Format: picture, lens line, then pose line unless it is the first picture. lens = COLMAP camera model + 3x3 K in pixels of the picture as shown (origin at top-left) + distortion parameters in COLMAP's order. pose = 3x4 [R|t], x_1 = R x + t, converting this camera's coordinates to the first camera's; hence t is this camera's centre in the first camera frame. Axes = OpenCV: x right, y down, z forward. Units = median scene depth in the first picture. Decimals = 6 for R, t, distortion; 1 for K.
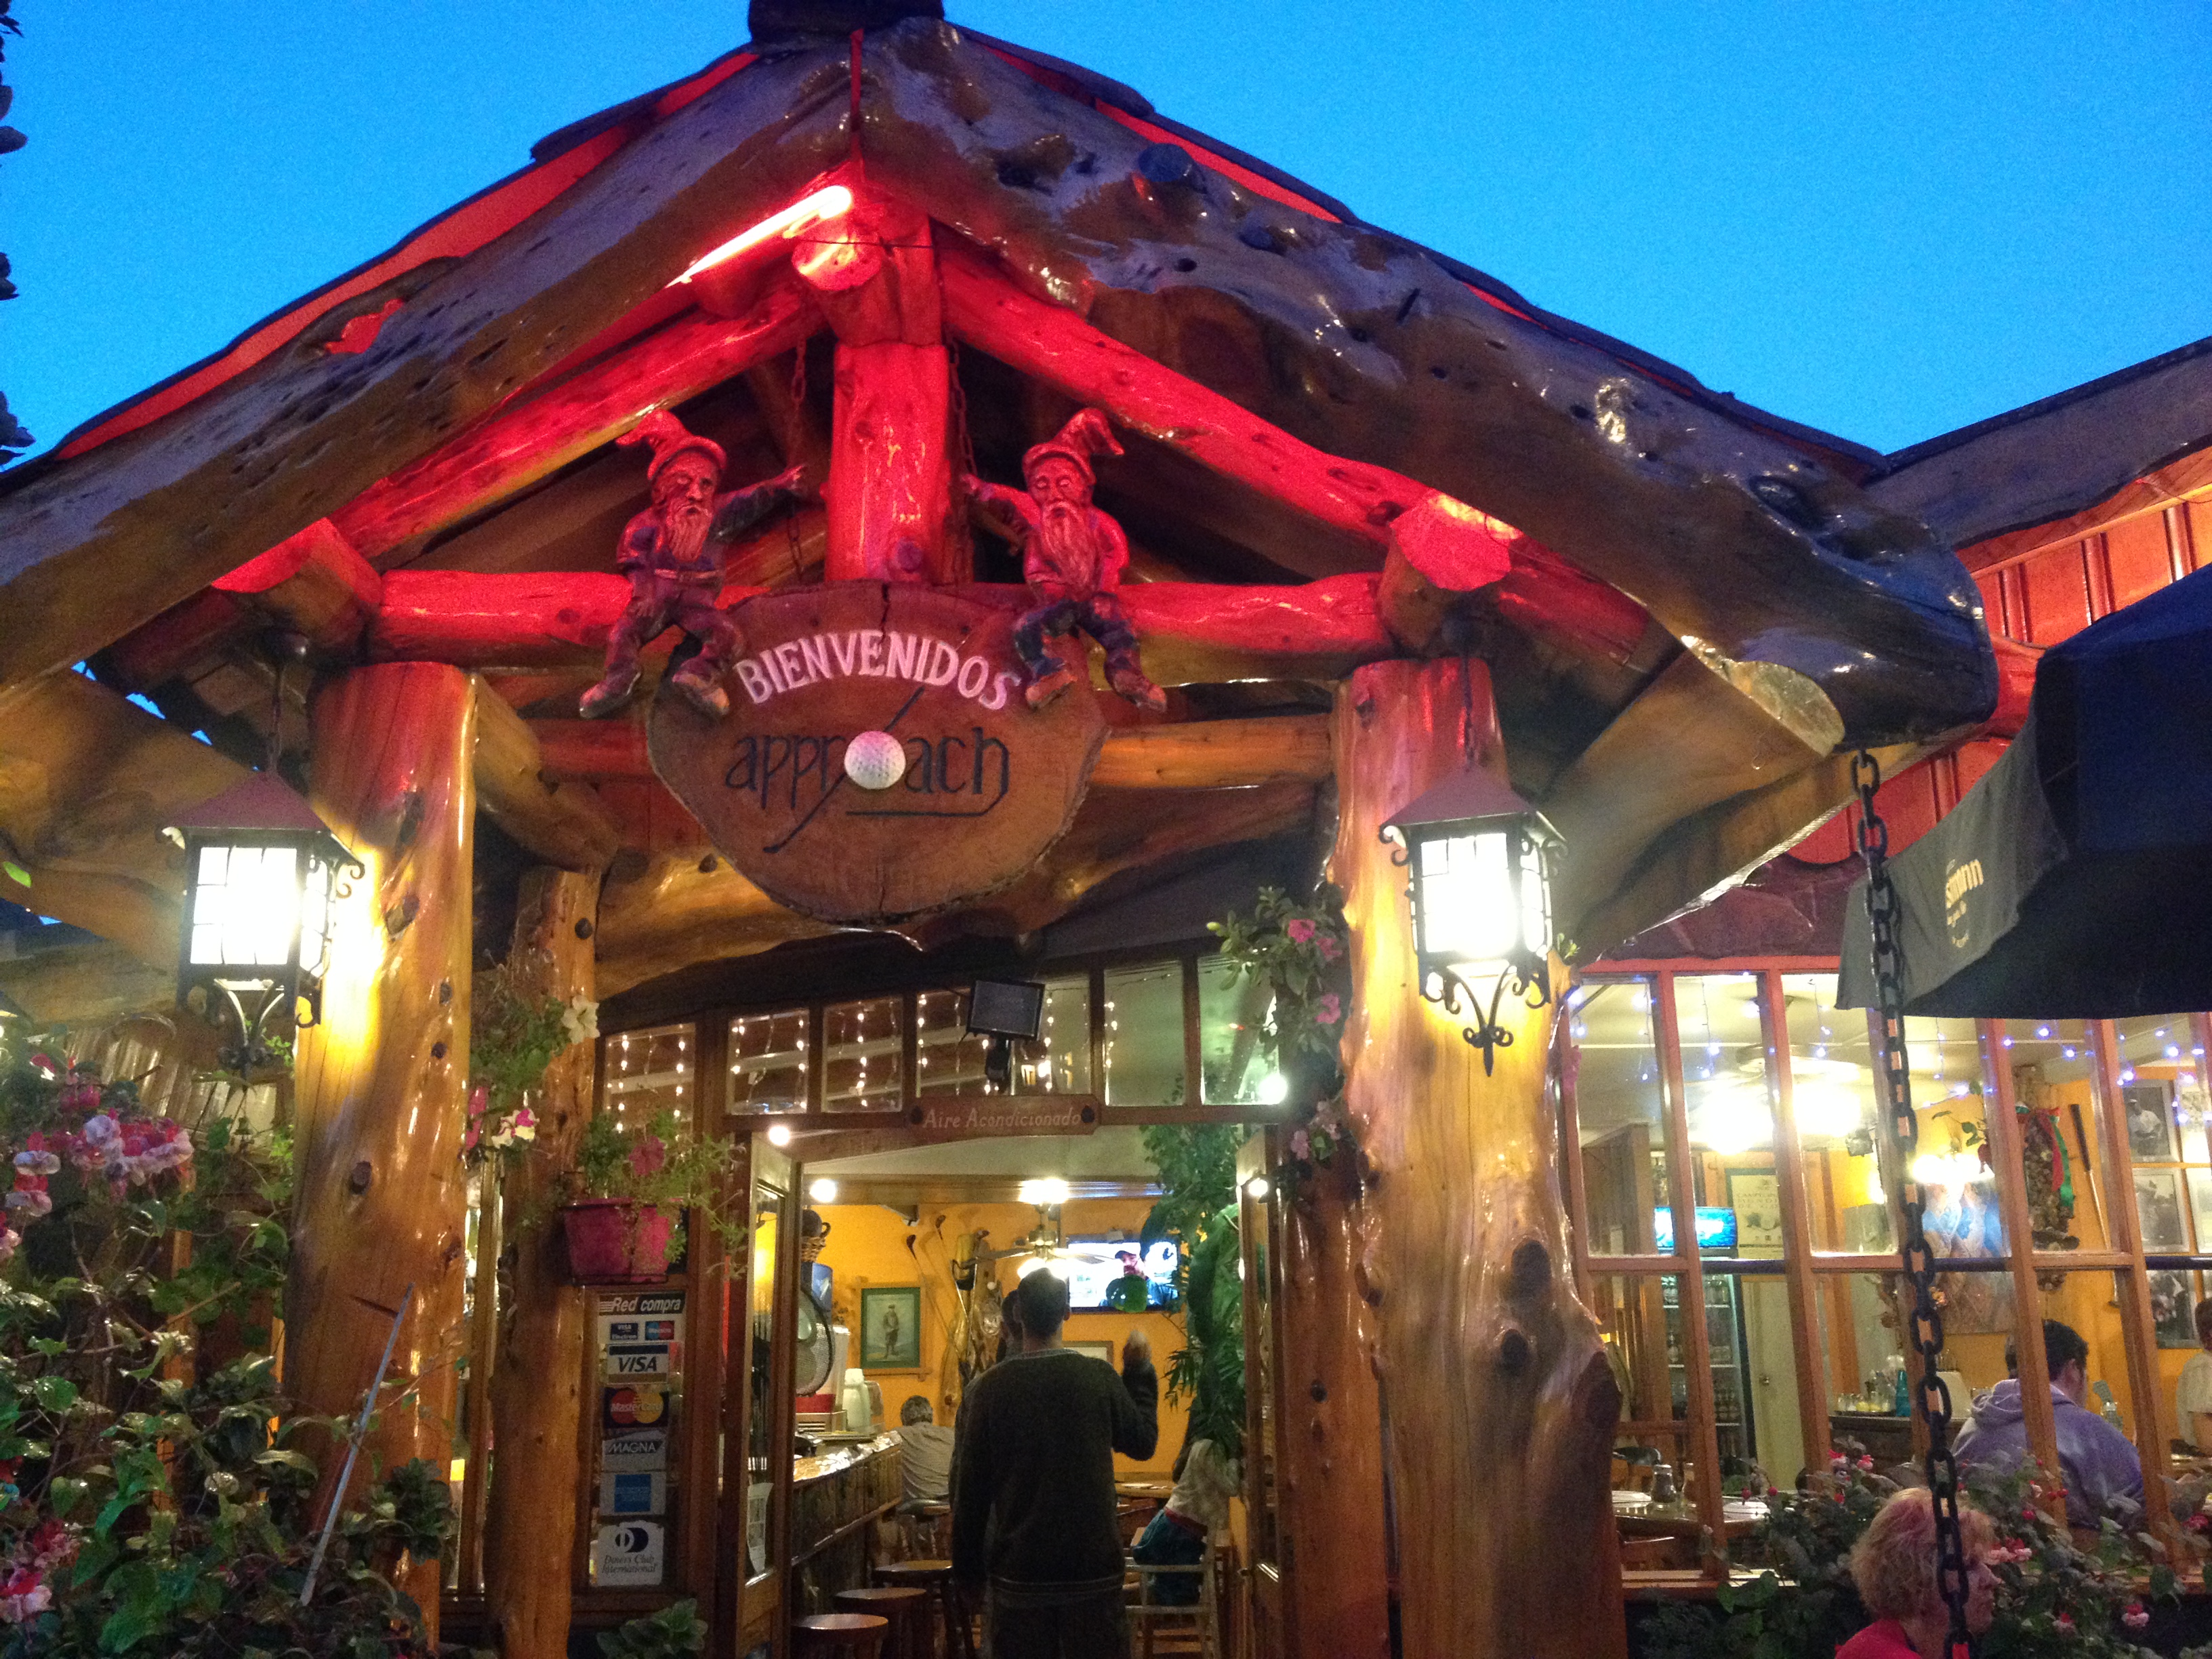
lens RADIAL K [[2054.3, 0, 1106.0], [0, 2054.3, 829.5], [0, 0, 1]] dist [0.075858, -0.006077]
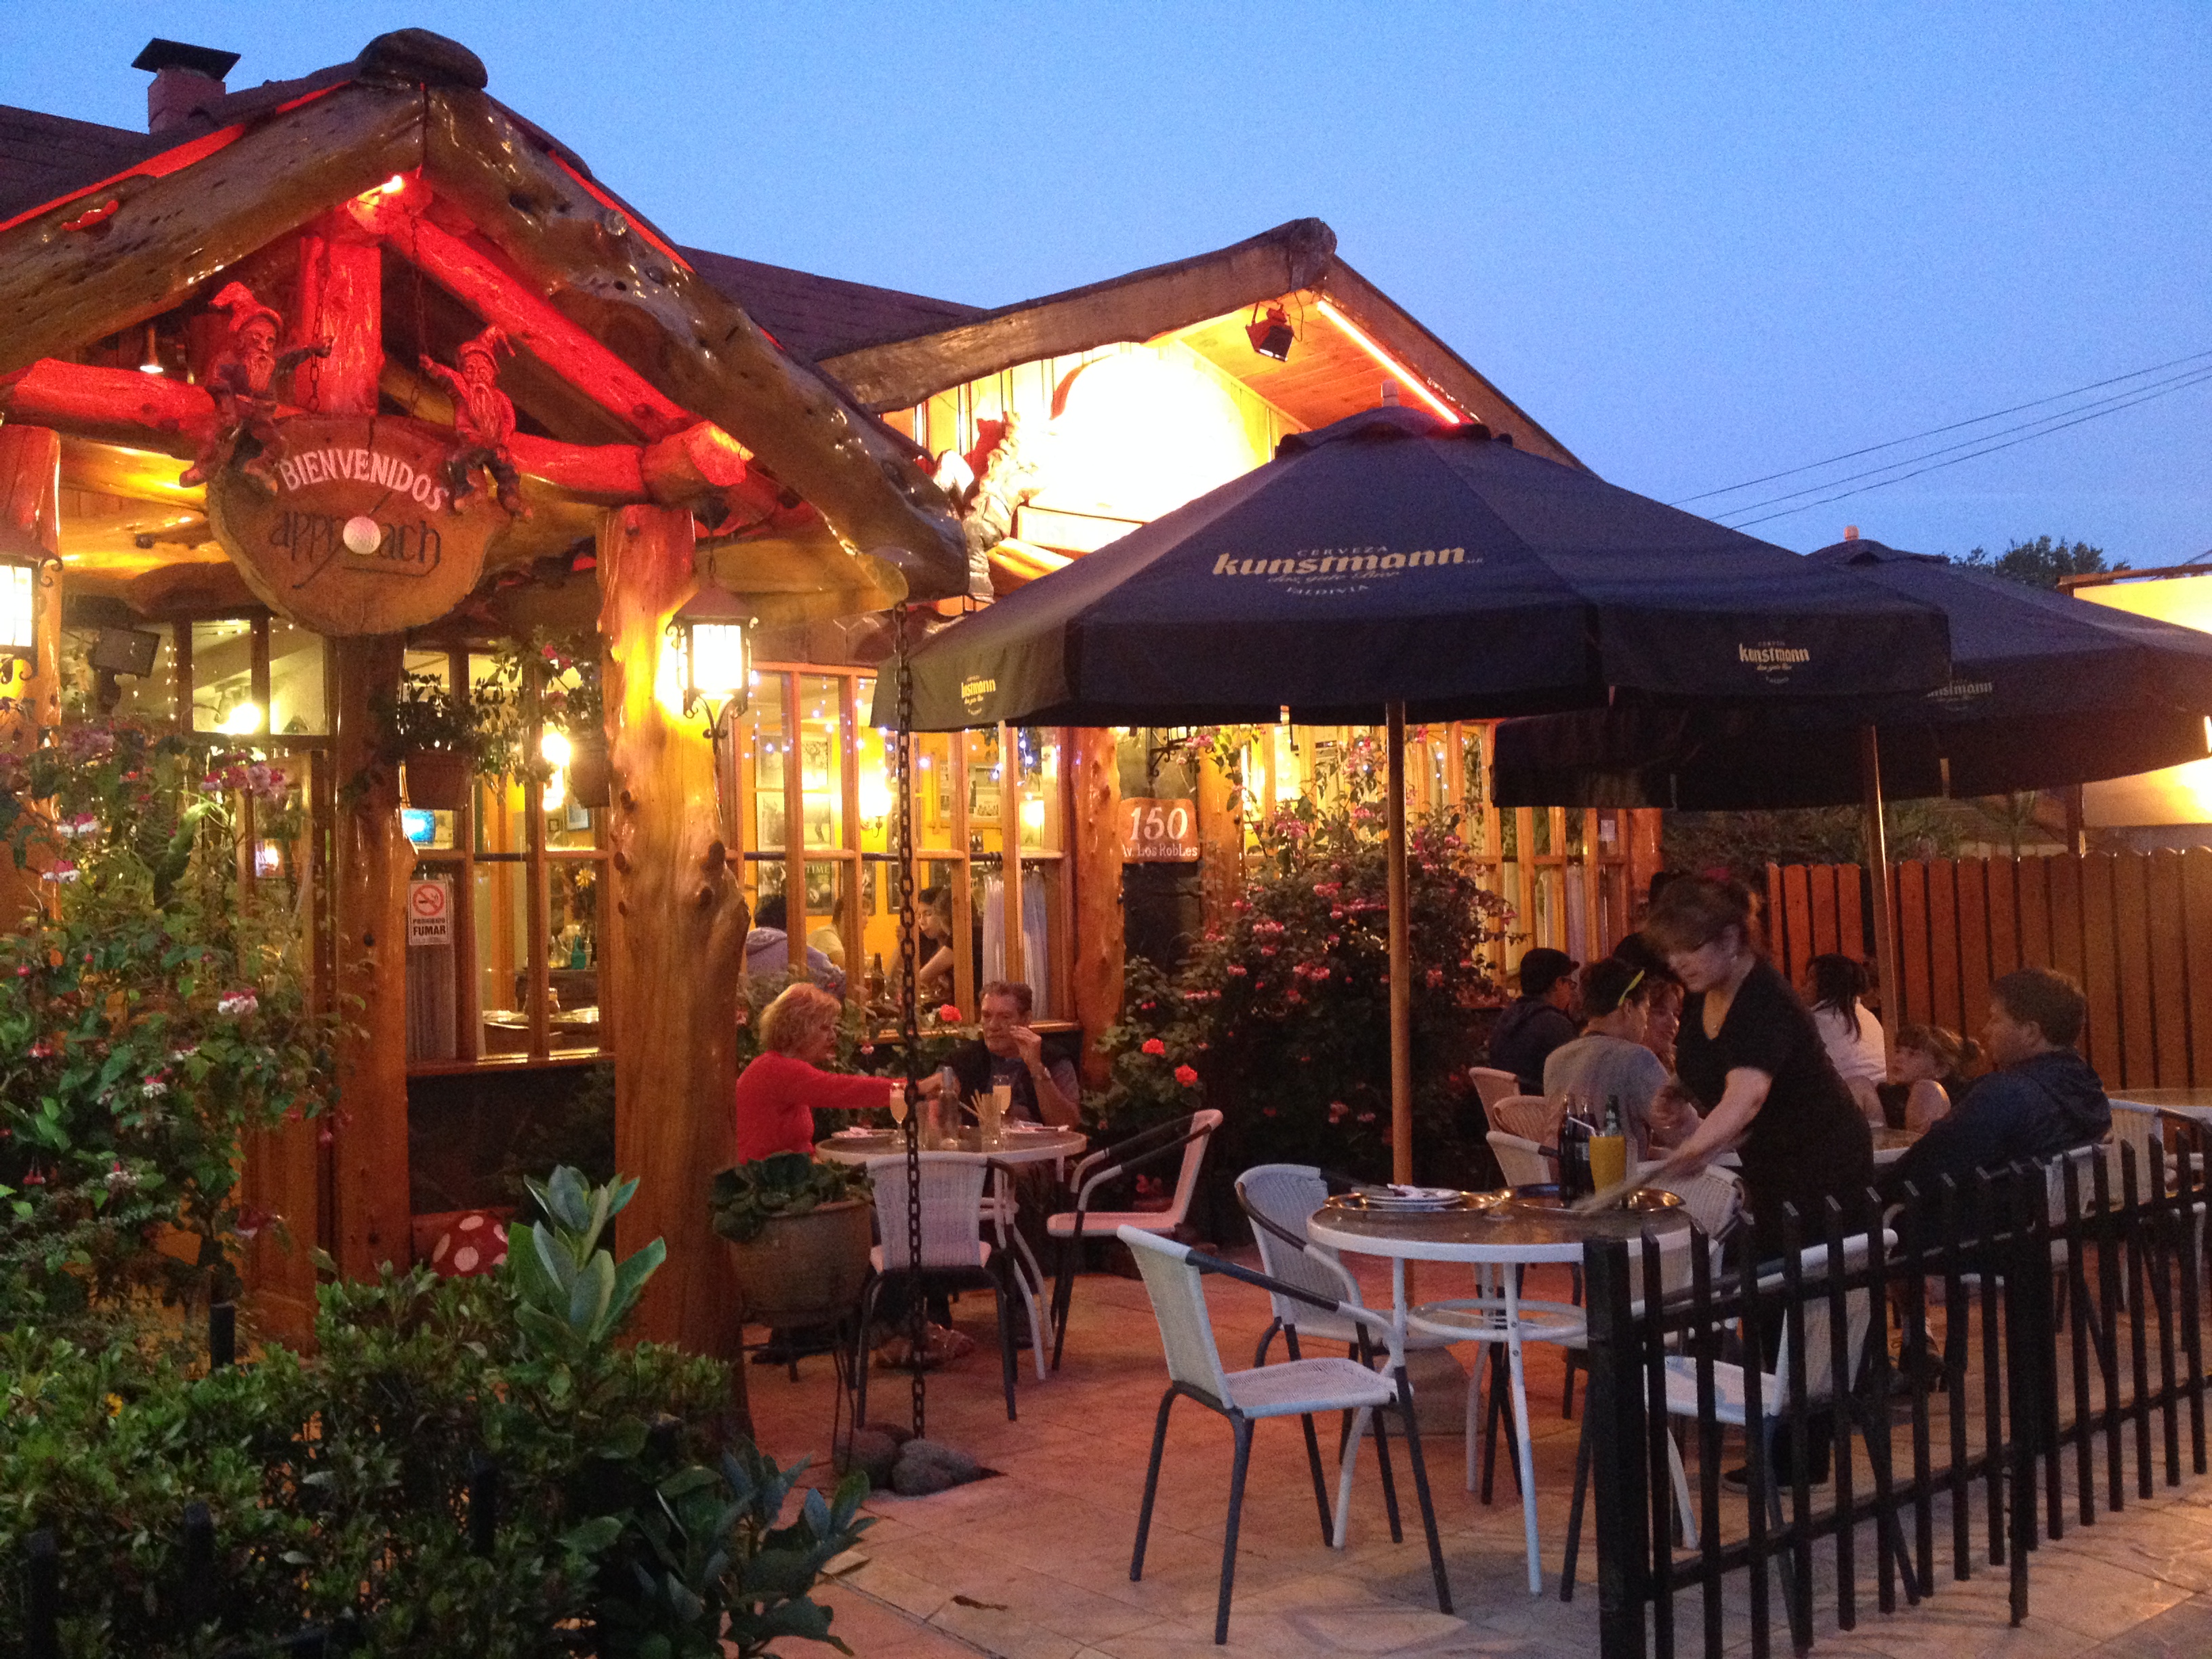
lens RADIAL K [[2543.9, 0, 1106.0], [0, 2543.9, 829.5], [0, 0, 1]] dist [0.003035, 0.003101]
pose [[0.745640, 0.021671, 0.665996, -0.974809], [-0.147338, 0.980094, 0.133066, -0.155187], [-0.649855, -0.197346, 0.733991, -0.839496]]
